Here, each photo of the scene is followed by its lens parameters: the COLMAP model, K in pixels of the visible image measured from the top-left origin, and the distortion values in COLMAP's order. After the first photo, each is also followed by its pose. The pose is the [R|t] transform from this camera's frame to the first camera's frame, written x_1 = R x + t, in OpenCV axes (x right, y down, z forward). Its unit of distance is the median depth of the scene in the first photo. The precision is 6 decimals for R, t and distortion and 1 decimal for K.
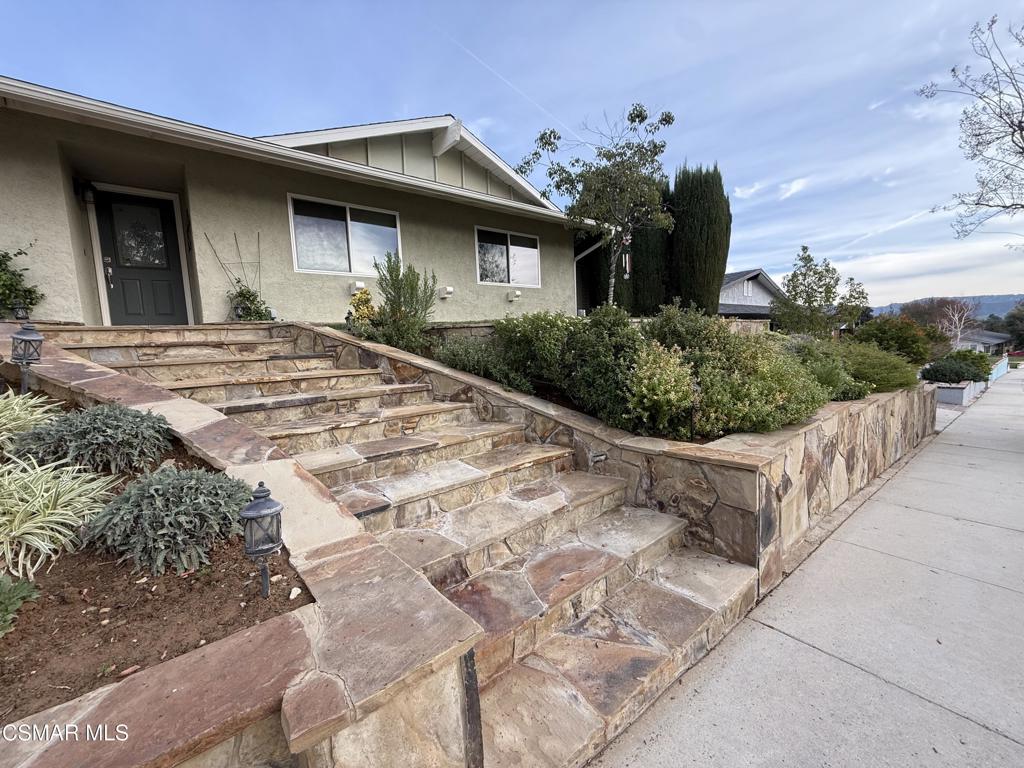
lens RADIAL K [[408.0, 0, 508.3], [0, 408.0, 384.4], [0, 0, 1]] dist [0.000262, -0.000240]
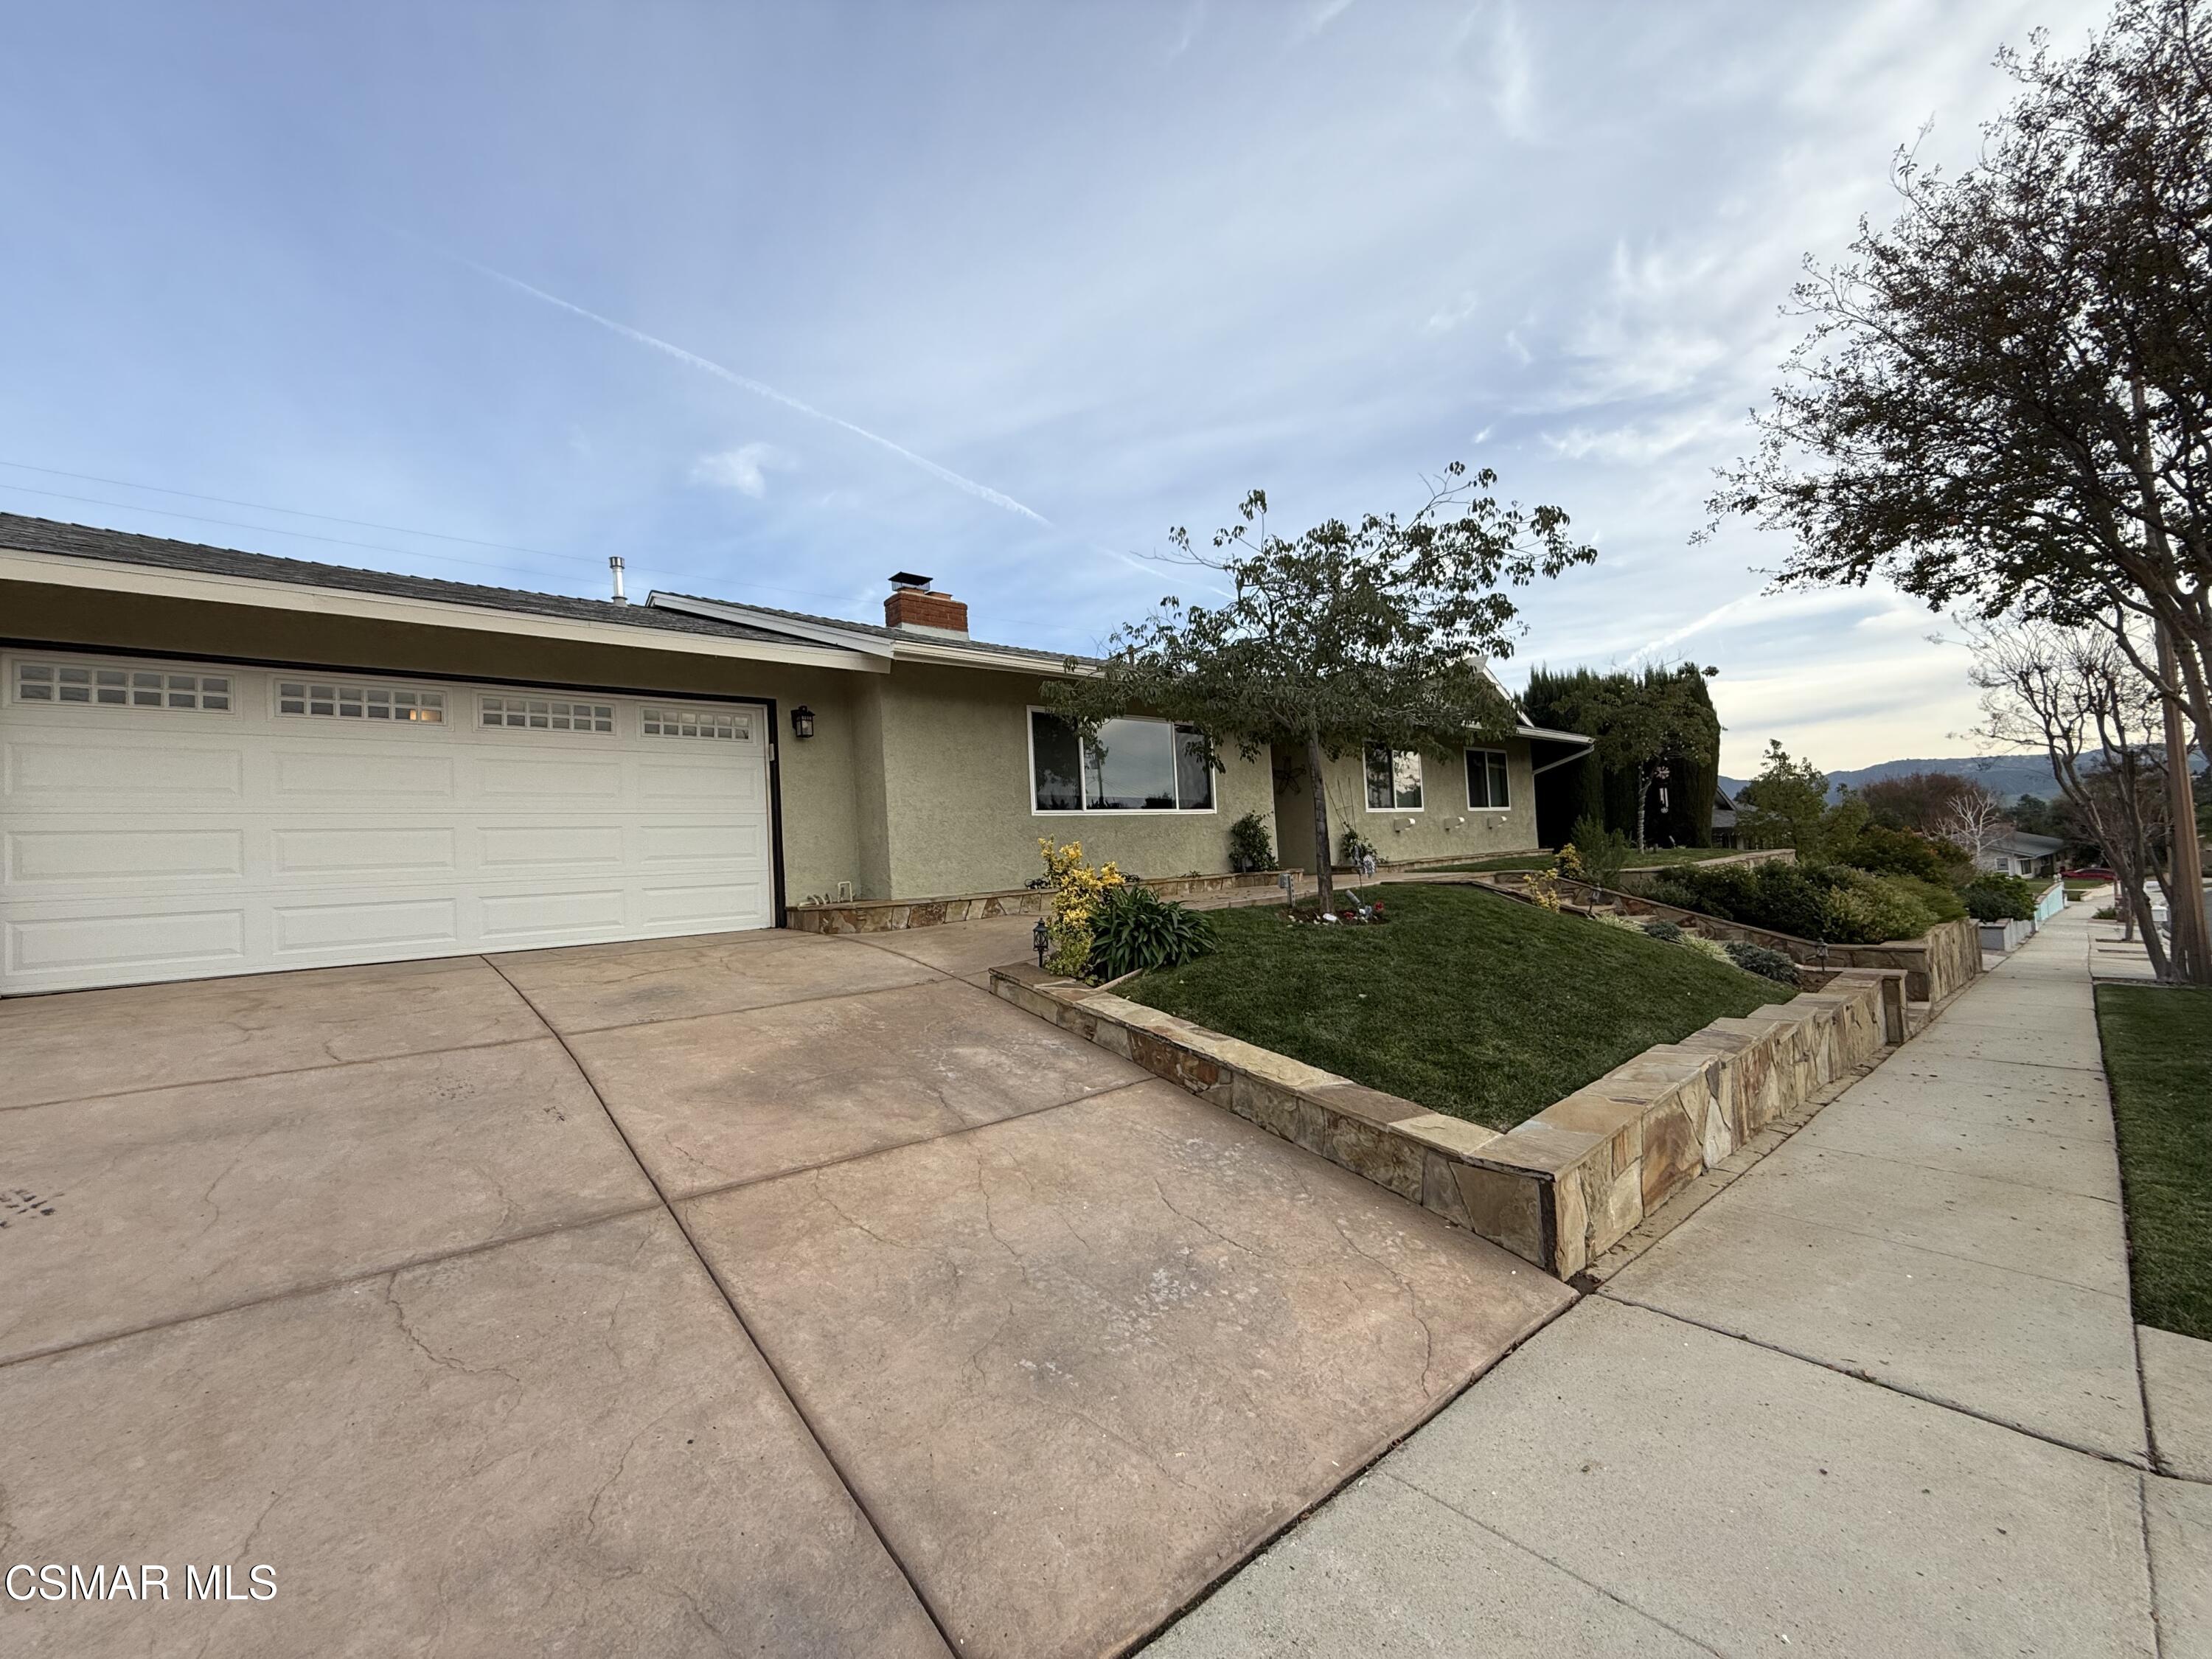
lens RADIAL K [[881.4, 0, 1098.0], [0, 881.4, 830.3], [0, 0, 1]] dist [0.000262, -0.000240]
pose [[0.998613, -0.005781, 0.052341, -0.516328], [0.012618, 0.991269, -0.131250, 0.019025], [-0.051125, 0.131728, 0.989967, -0.444612]]
